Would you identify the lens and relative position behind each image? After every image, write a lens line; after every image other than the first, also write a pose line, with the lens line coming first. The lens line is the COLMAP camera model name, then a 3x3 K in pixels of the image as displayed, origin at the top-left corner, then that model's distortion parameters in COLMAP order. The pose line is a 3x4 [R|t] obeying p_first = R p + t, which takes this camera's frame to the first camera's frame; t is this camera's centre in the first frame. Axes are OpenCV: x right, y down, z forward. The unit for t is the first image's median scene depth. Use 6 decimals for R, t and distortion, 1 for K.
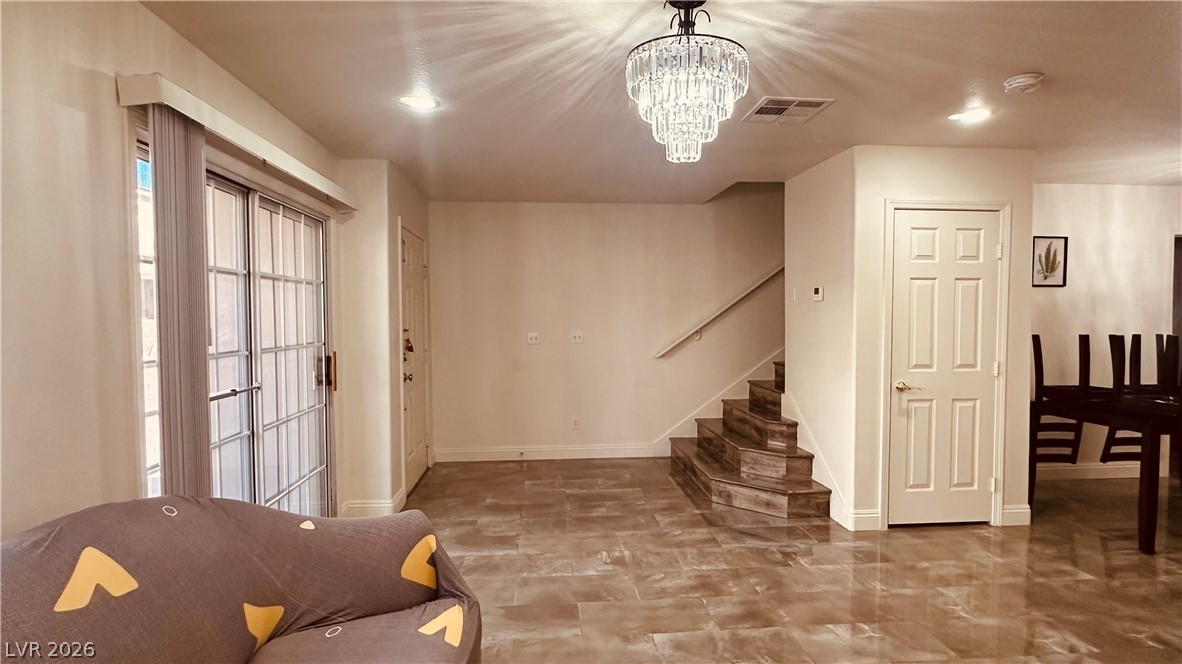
lens RADIAL K [[595.6, 0, 592.6], [0, 595.6, 333.3], [0, 0, 1]] dist [0.000681, -0.000001]
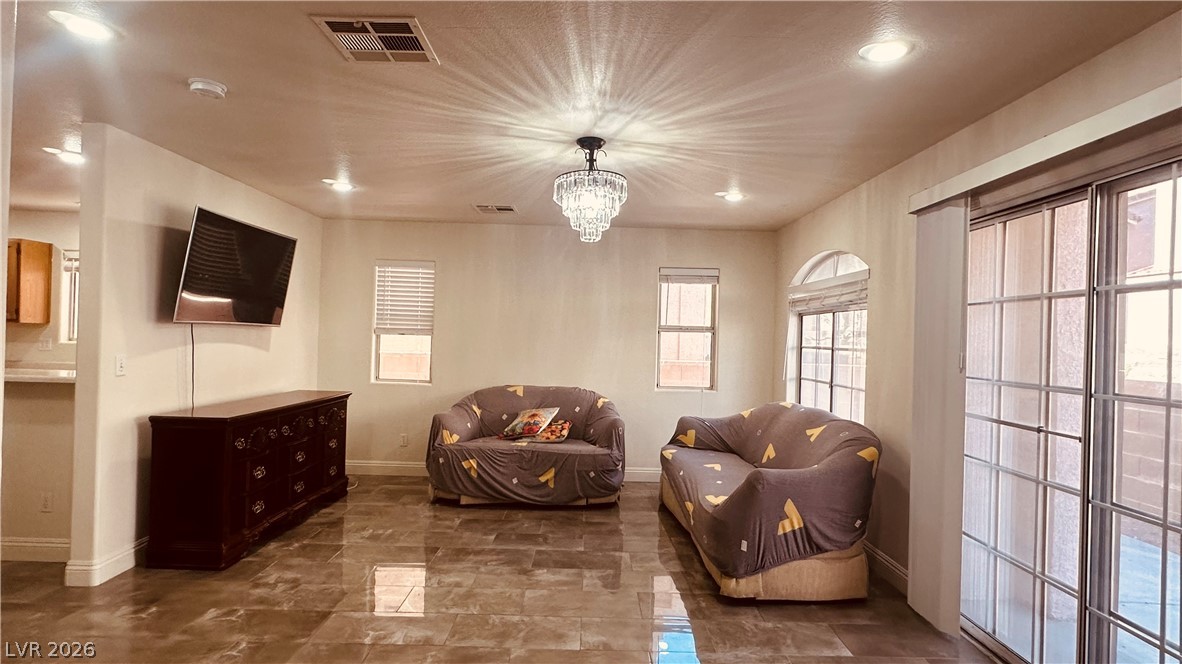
lens RADIAL K [[595.6, 0, 588.0], [0, 595.6, 332.8], [0, 0, 1]] dist [0.000681, -0.000001]
pose [[-0.996107, -0.021451, 0.085508, 0.011682], [-0.018825, 0.999330, 0.031396, -0.068994], [-0.086124, 0.029664, -0.995843, 2.087376]]
